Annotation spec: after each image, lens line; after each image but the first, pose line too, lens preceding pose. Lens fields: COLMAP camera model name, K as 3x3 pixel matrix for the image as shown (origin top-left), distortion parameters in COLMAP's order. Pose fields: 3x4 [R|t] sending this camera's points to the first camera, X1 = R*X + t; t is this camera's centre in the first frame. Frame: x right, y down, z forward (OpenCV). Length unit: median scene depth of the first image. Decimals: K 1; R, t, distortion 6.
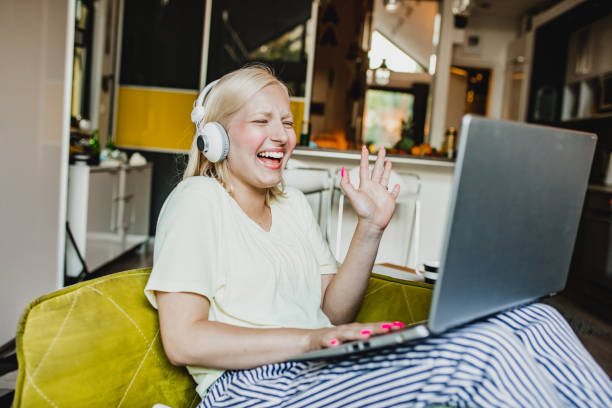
lens RADIAL K [[579.9, 0, 306.0], [0, 579.9, 204.0], [0, 0, 1]] dist [-0.046632, 0.028616]
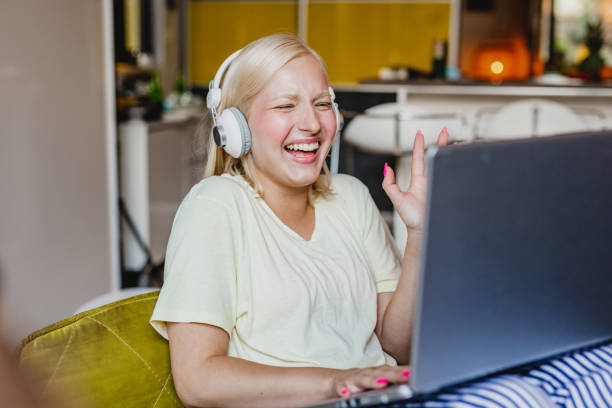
lens RADIAL K [[846.5, 0, 306.0], [0, 846.5, 204.0], [0, 0, 1]] dist [-0.006907, 0.049973]
pose [[0.976545, -0.032901, -0.212787, 0.192452], [0.048597, 0.996435, 0.068962, -0.087579], [0.209760, -0.077685, 0.974662, -0.137434]]
